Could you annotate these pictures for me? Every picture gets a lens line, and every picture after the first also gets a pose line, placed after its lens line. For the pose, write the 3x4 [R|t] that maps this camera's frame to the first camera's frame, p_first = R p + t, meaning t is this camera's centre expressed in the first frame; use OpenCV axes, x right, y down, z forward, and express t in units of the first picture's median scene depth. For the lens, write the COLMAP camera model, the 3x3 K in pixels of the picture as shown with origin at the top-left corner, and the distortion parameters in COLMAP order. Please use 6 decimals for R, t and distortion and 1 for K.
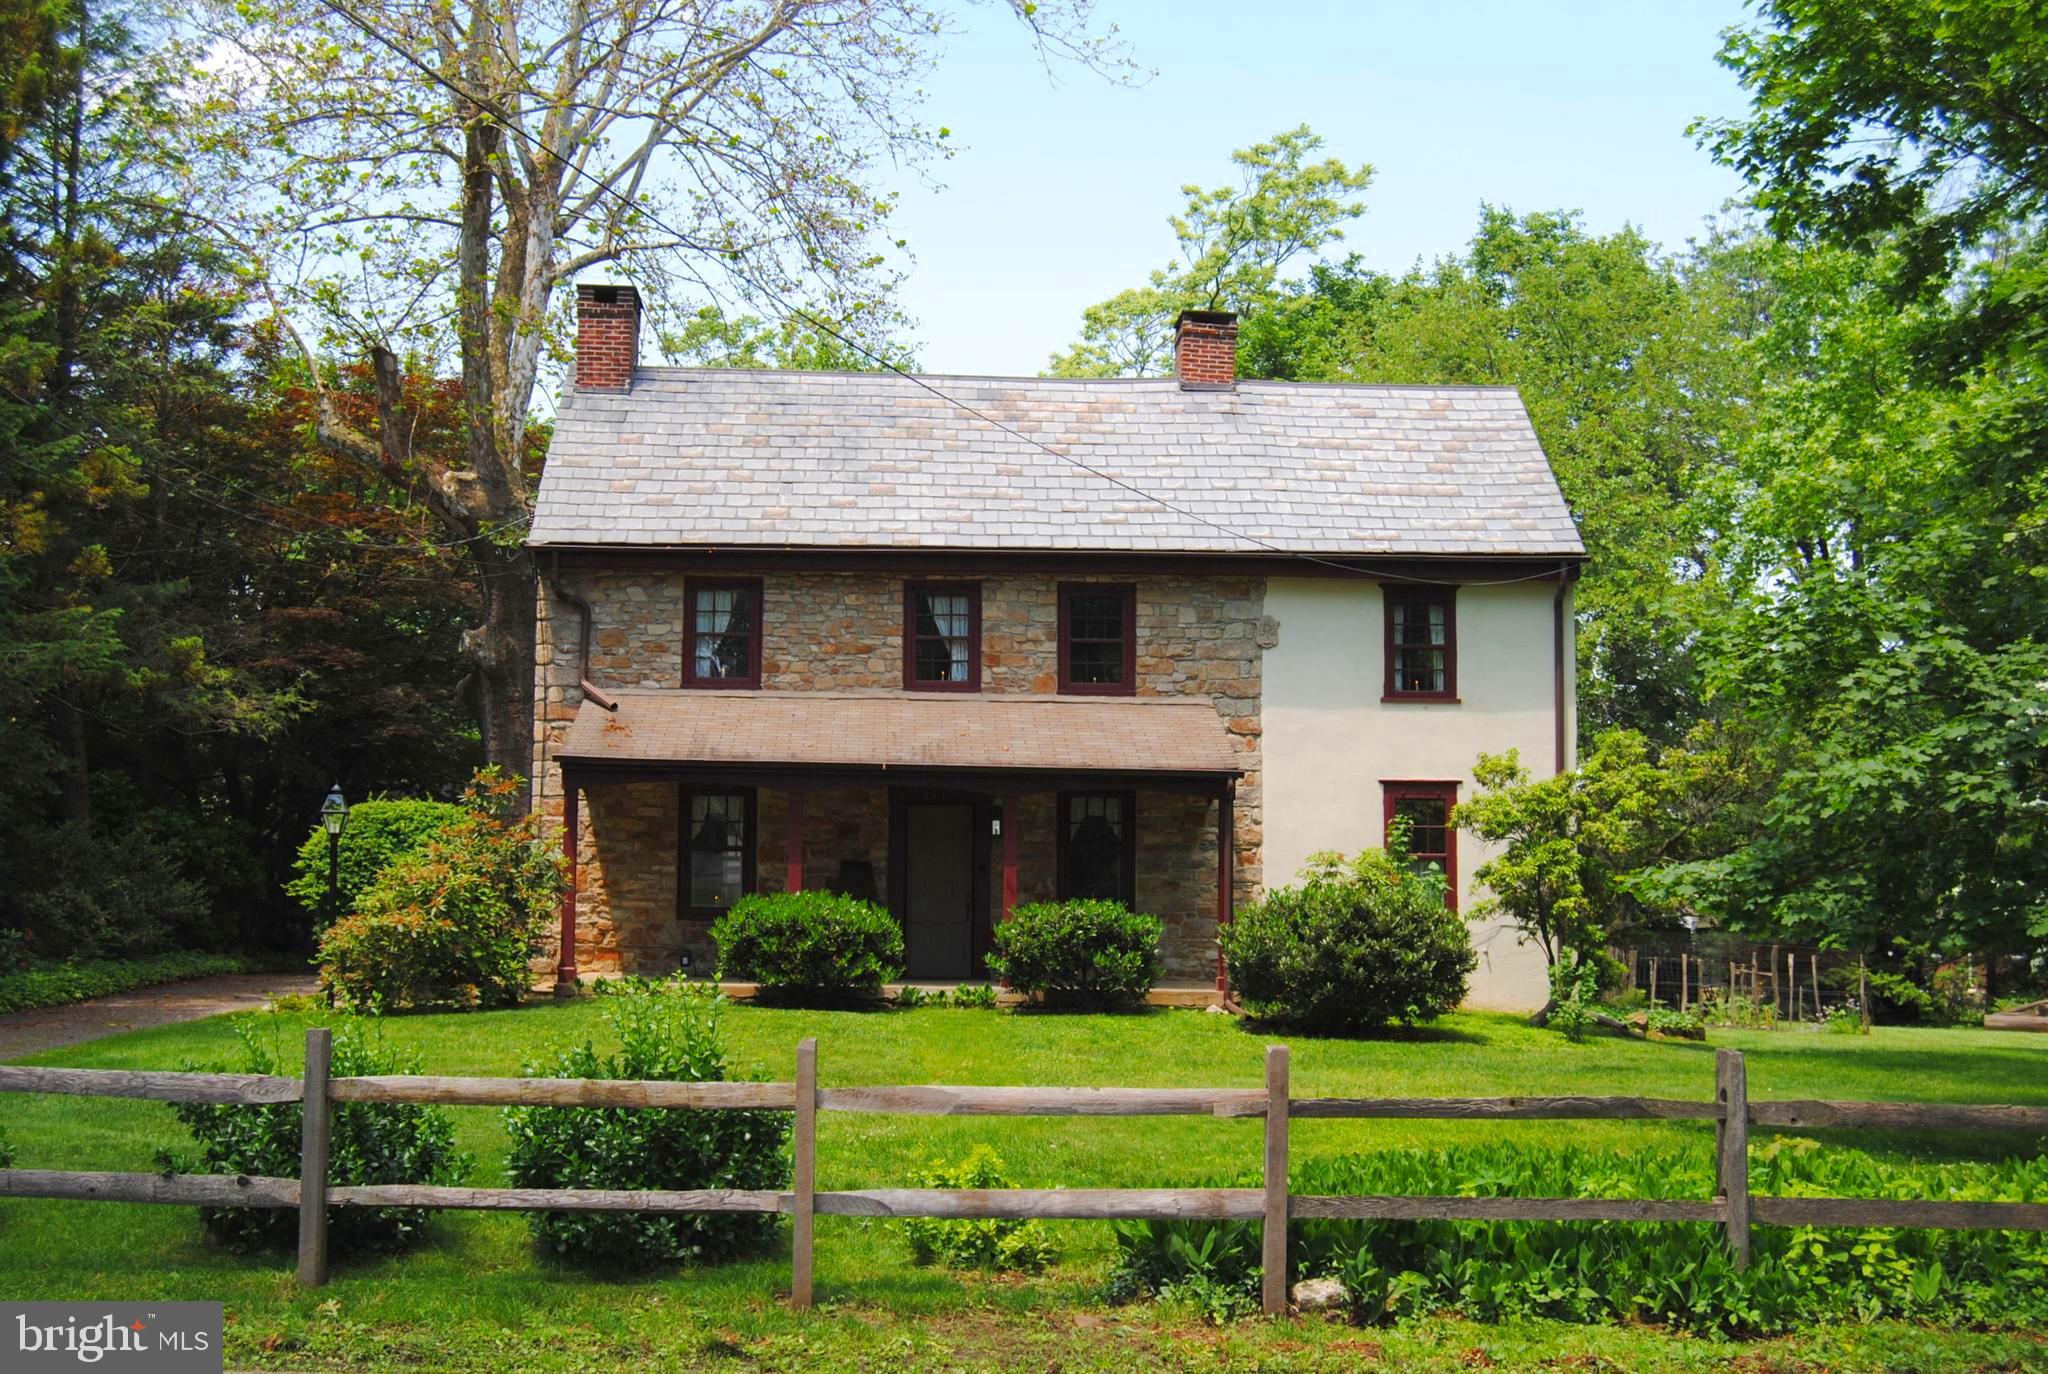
lens RADIAL K [[2406.6, 0, 1024.0], [0, 2406.6, 687.0], [0, 0, 1]] dist [-0.030141, -0.001734]
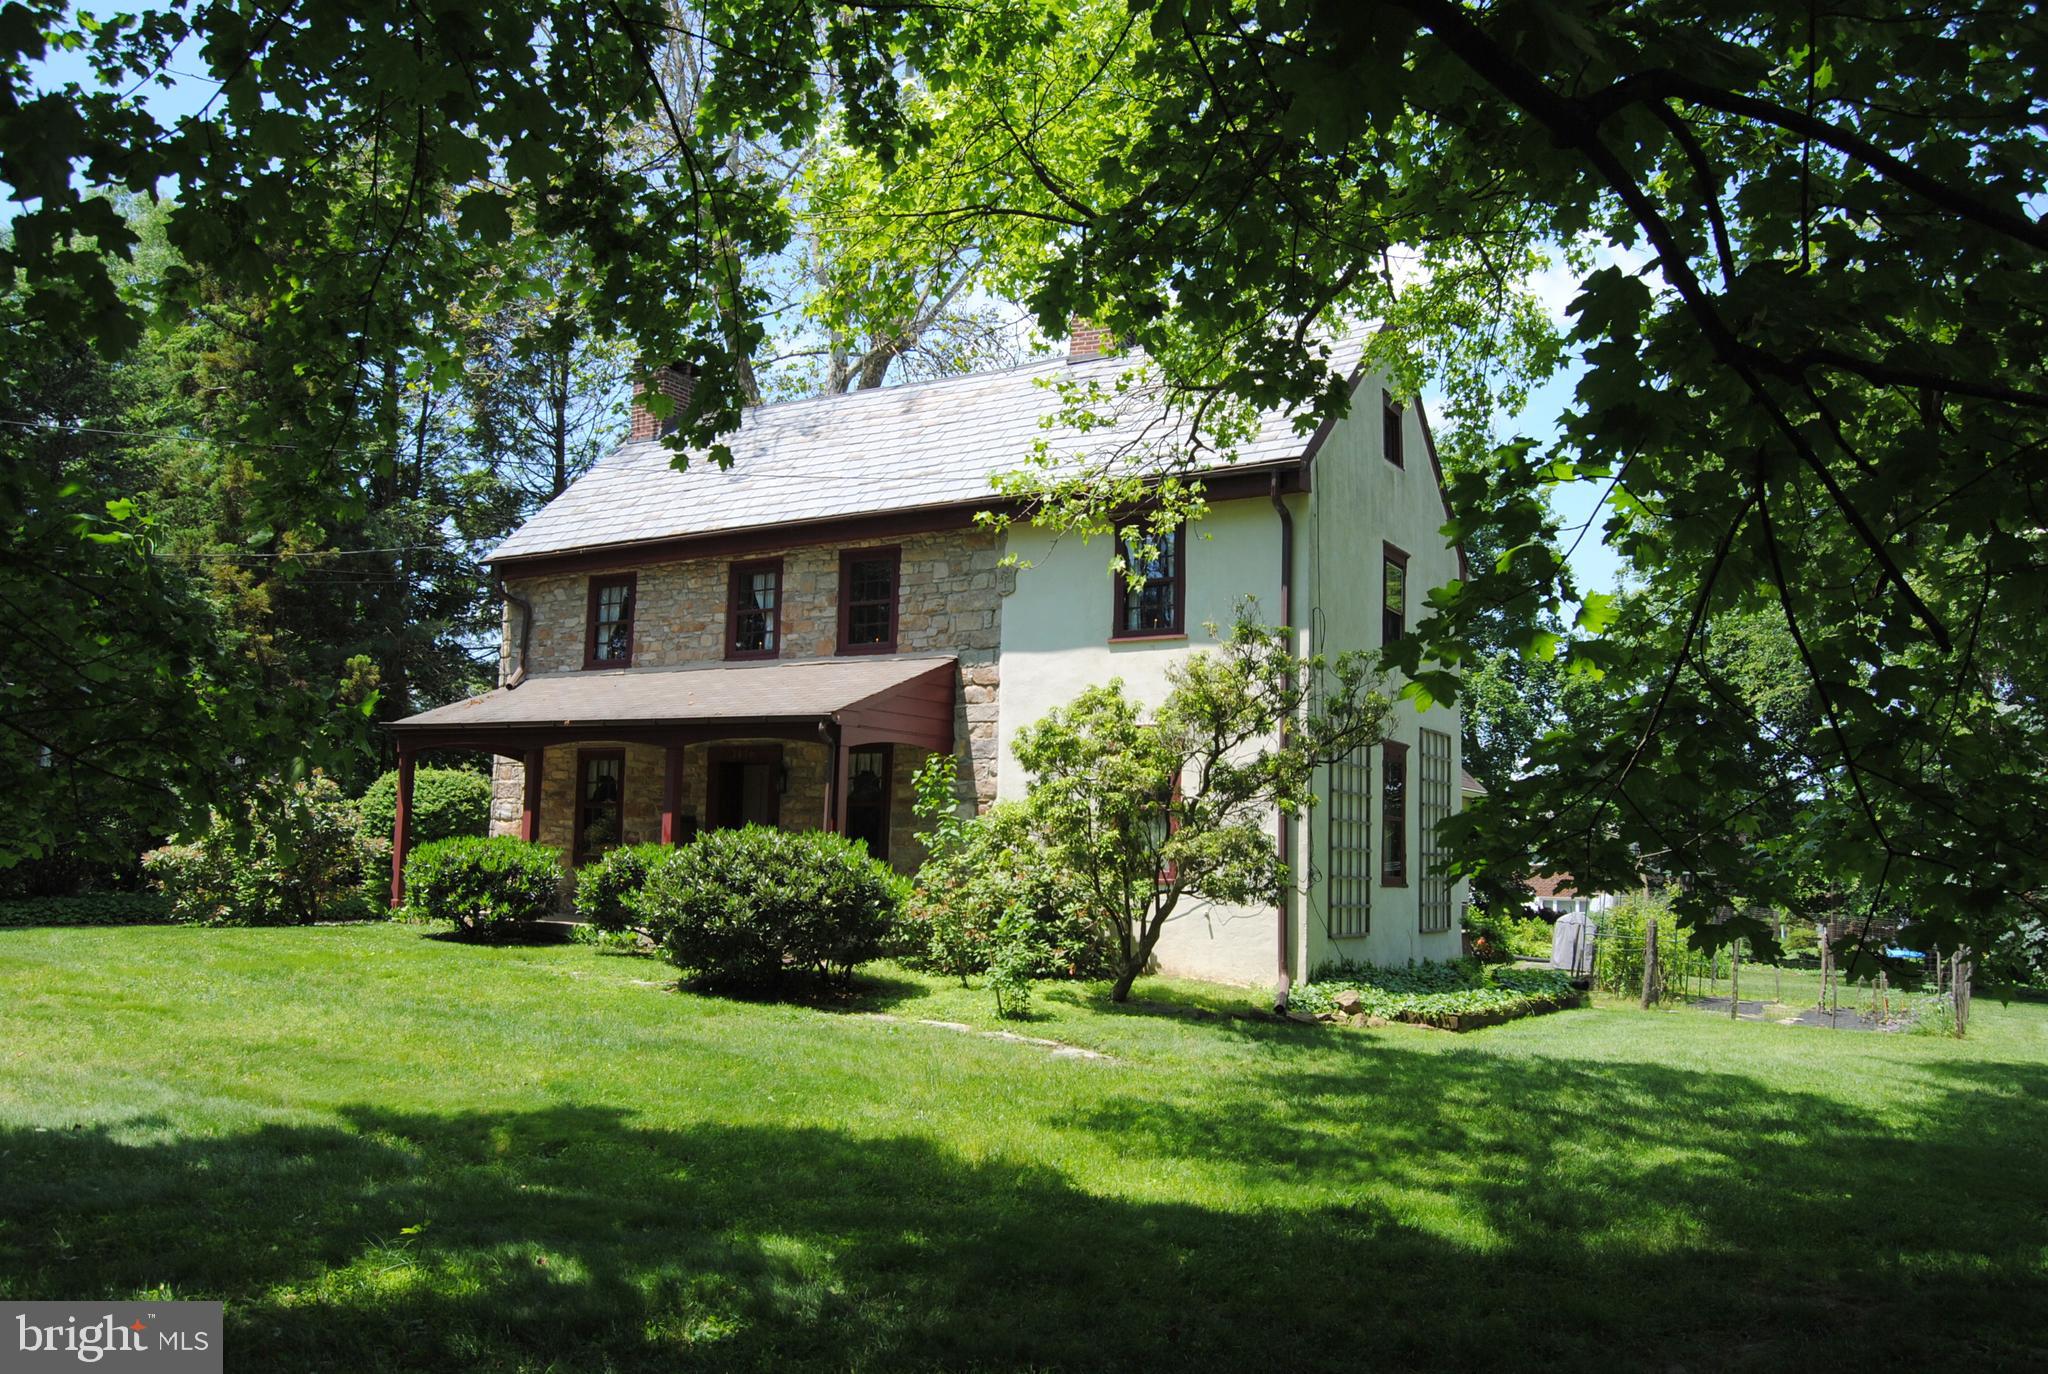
lens RADIAL K [[1610.1, 0, 1031.1], [0, 1610.1, 699.2], [0, 0, 1]] dist [-0.090881, 0.011304]
pose [[0.827874, -0.047231, -0.558922, 0.480246], [0.031493, 0.998791, -0.037754, 0.051394], [0.560029, 0.013653, 0.828360, 0.471354]]
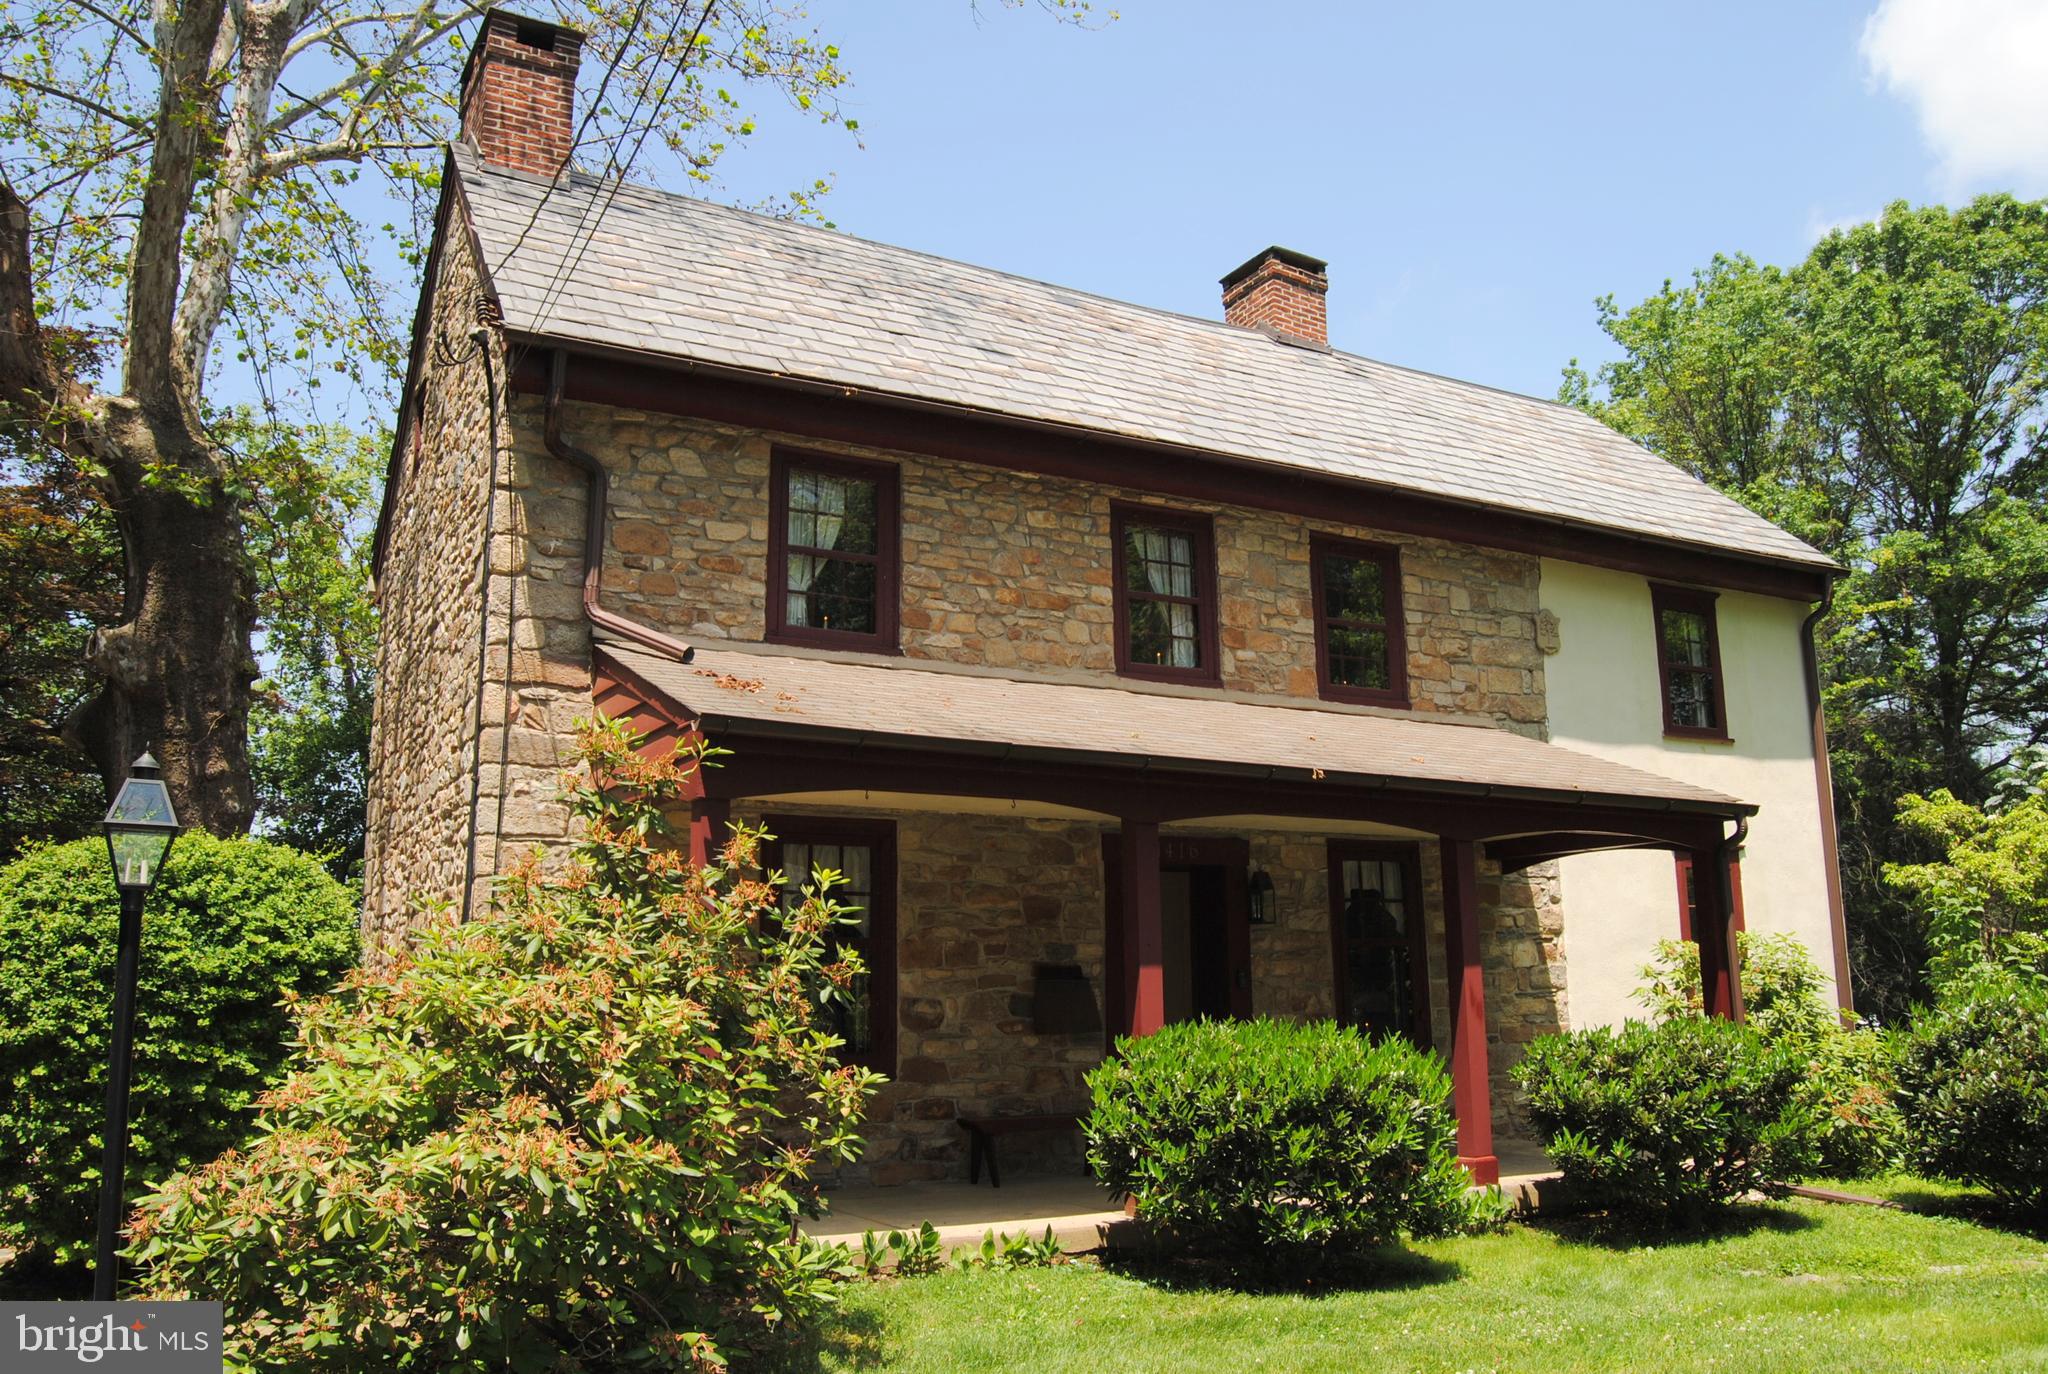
lens RADIAL K [[1610.1, 0, 1031.1], [0, 1610.1, 699.2], [0, 0, 1]] dist [-0.090881, 0.011304]
pose [[0.900528, 0.060361, 0.430588, -0.242729], [-0.015614, 0.994168, -0.106710, 0.050454], [-0.434518, 0.089373, 0.896218, 0.654474]]
